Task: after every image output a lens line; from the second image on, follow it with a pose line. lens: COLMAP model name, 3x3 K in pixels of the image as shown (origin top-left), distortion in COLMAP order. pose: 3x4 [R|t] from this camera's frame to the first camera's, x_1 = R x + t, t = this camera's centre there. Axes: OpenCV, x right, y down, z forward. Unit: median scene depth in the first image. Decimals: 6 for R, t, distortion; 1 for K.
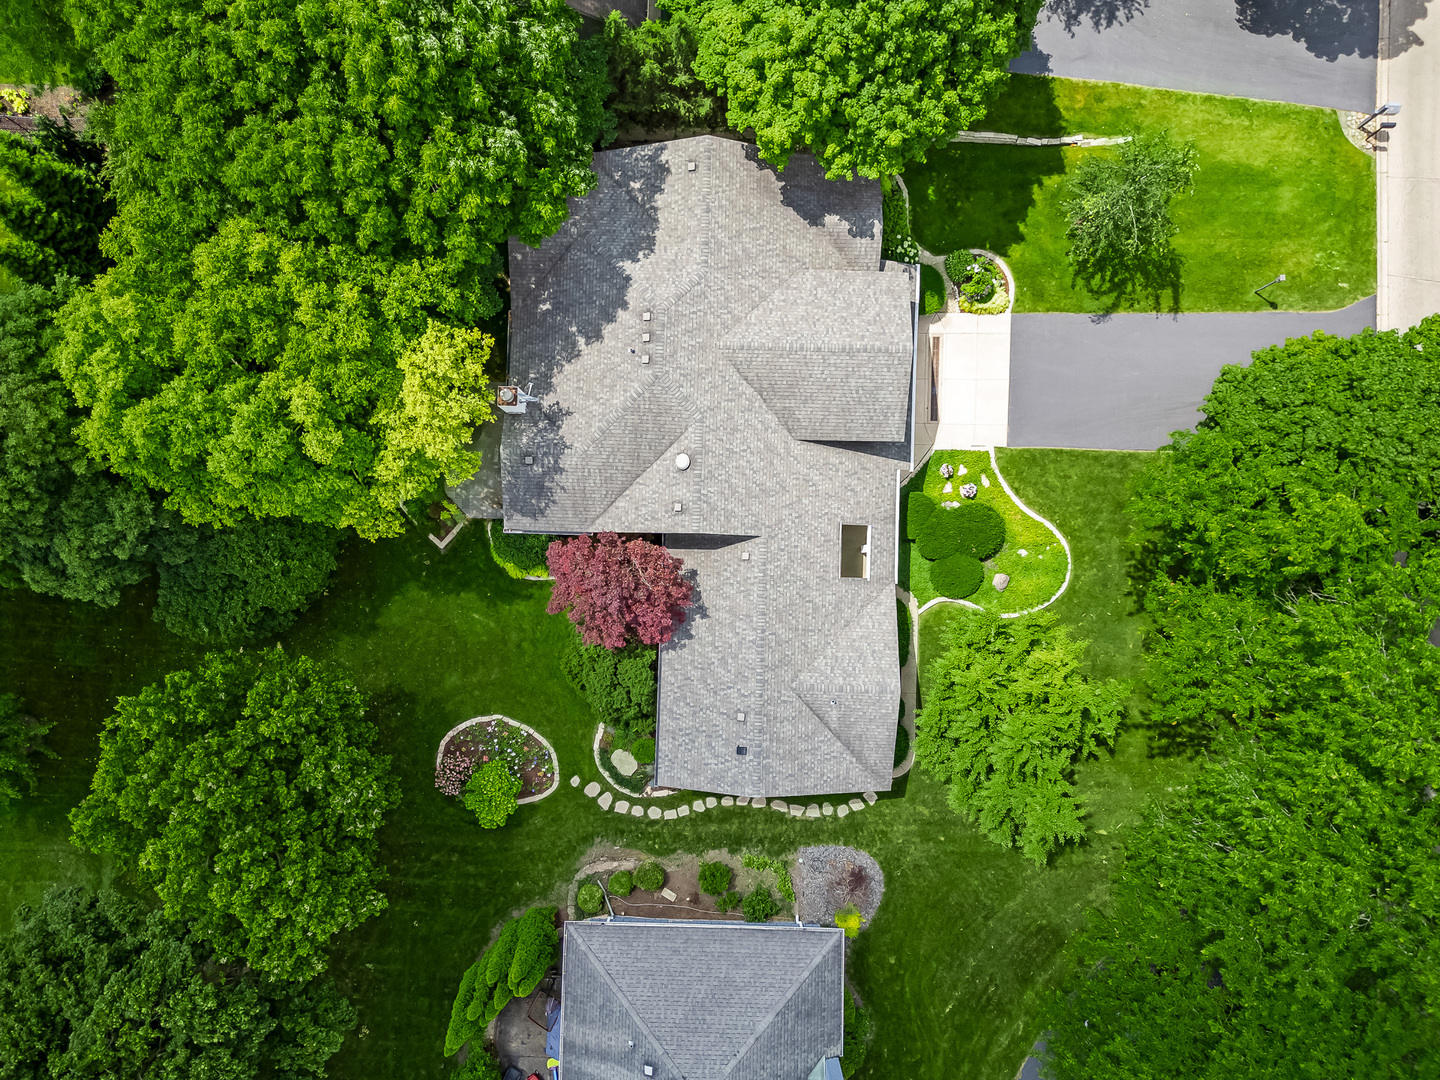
lens RADIAL K [[1029.3, 0, 715.9], [0, 1029.3, 543.1], [0, 0, 1]] dist [0.100977, -0.071706]
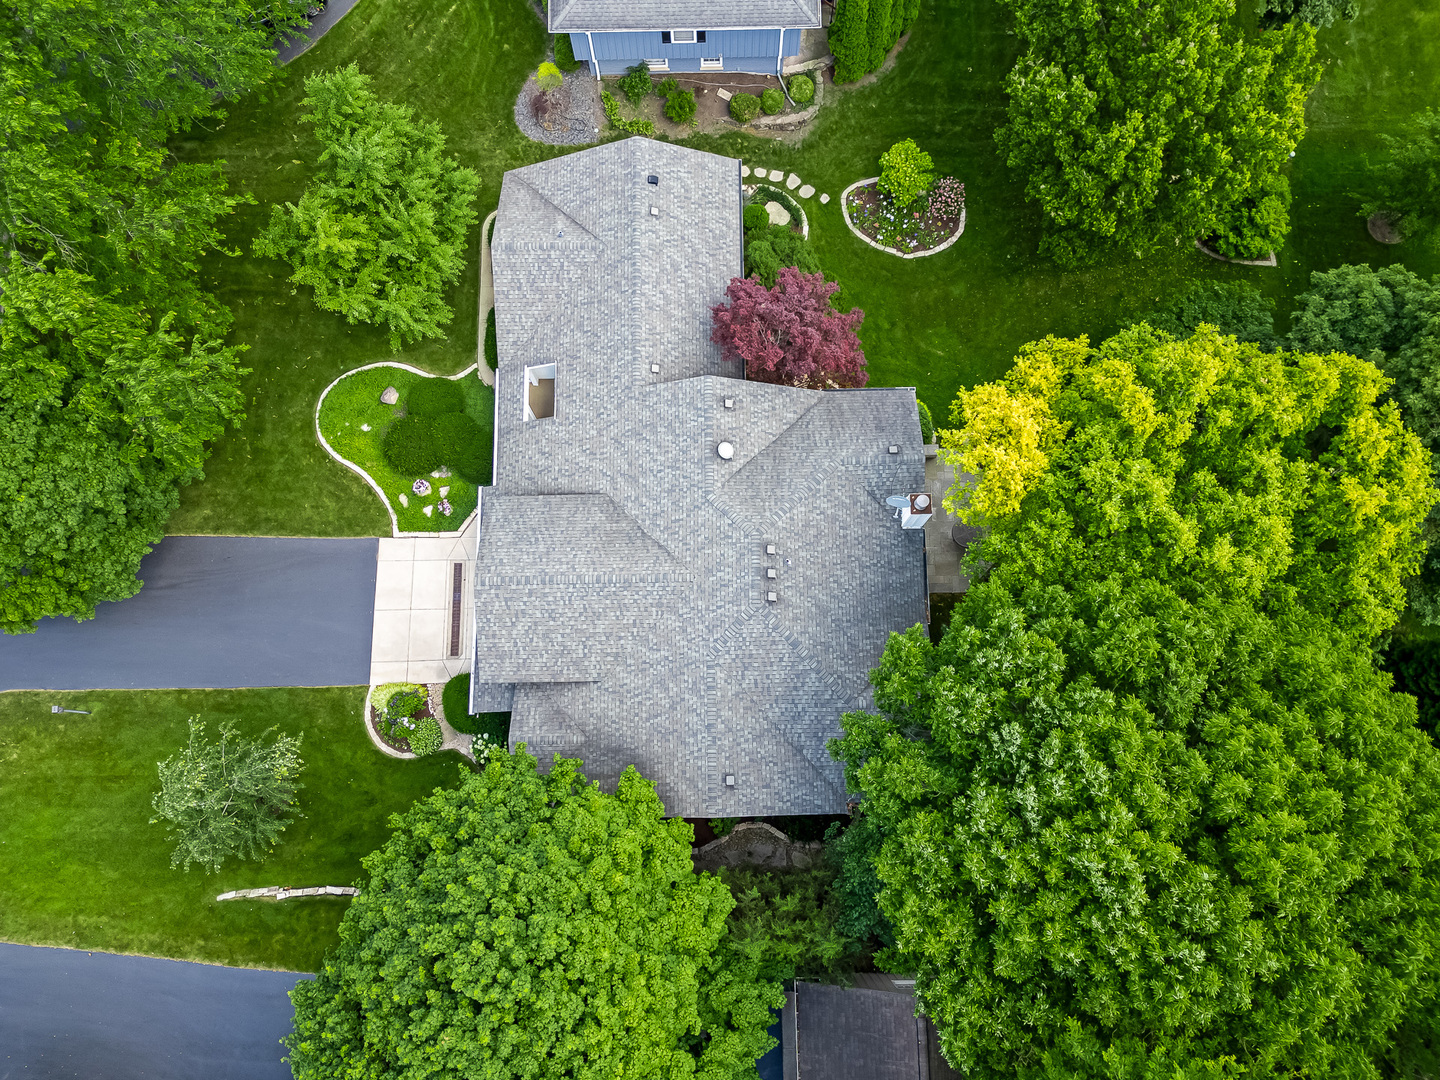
lens RADIAL K [[1029.3, 0, 715.9], [0, 1029.3, 543.1], [0, 0, 1]] dist [0.100977, -0.071706]
pose [[-0.999031, 0.043896, 0.003175, -0.020356], [-0.041739, -0.967868, 0.247972, -0.339050], [0.013958, 0.247599, 0.968762, 0.113588]]
